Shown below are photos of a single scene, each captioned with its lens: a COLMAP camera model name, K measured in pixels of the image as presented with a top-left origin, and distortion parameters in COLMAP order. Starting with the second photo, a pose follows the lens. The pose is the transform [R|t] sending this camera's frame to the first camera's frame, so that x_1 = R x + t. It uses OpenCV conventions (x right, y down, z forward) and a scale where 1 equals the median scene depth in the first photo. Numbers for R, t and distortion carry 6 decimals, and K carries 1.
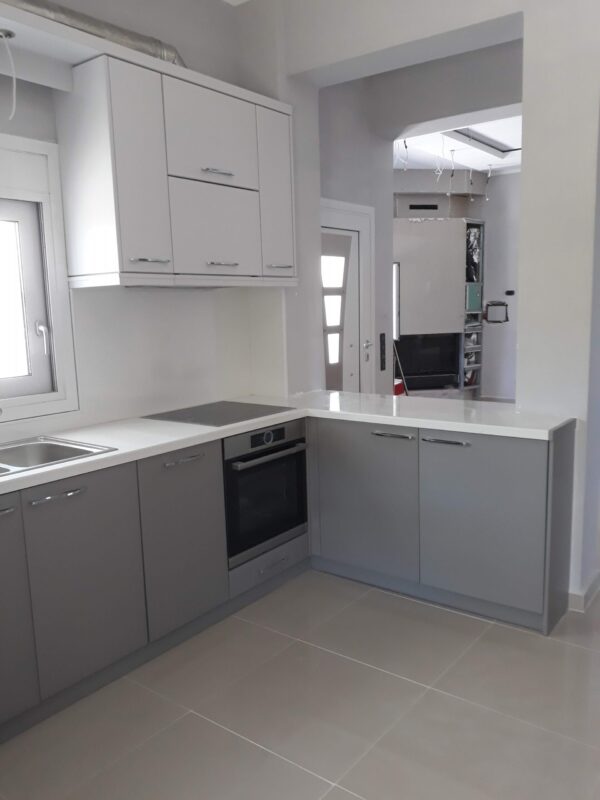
lens RADIAL K [[674.2, 0, 298.5], [0, 674.2, 414.3], [0, 0, 1]] dist [0.057365, -0.111367]
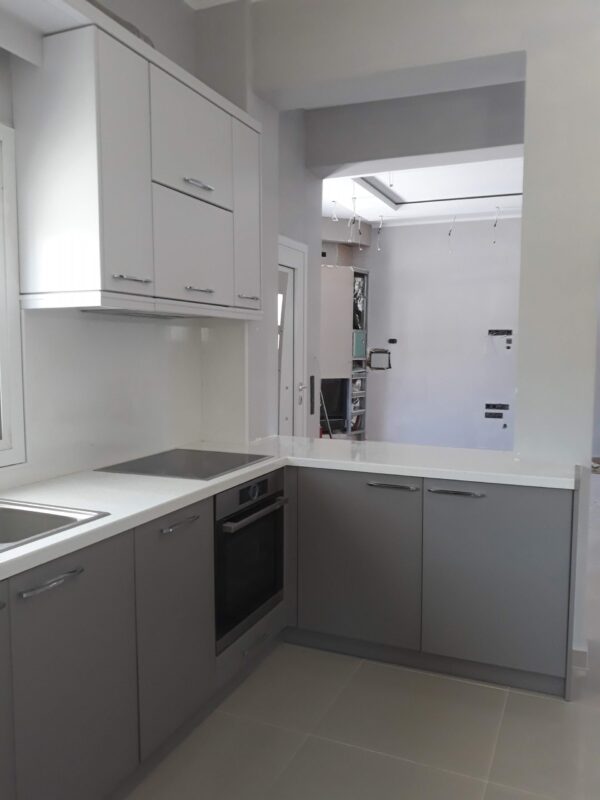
lens RADIAL K [[666.2, 0, 300.4], [0, 666.2, 413.1], [0, 0, 1]] dist [0.056336, -0.101068]
pose [[0.967549, 0.007079, 0.252585, -0.189341], [0.010162, 0.997709, -0.066887, -0.007307], [-0.252479, 0.067283, 0.965260, 0.148143]]
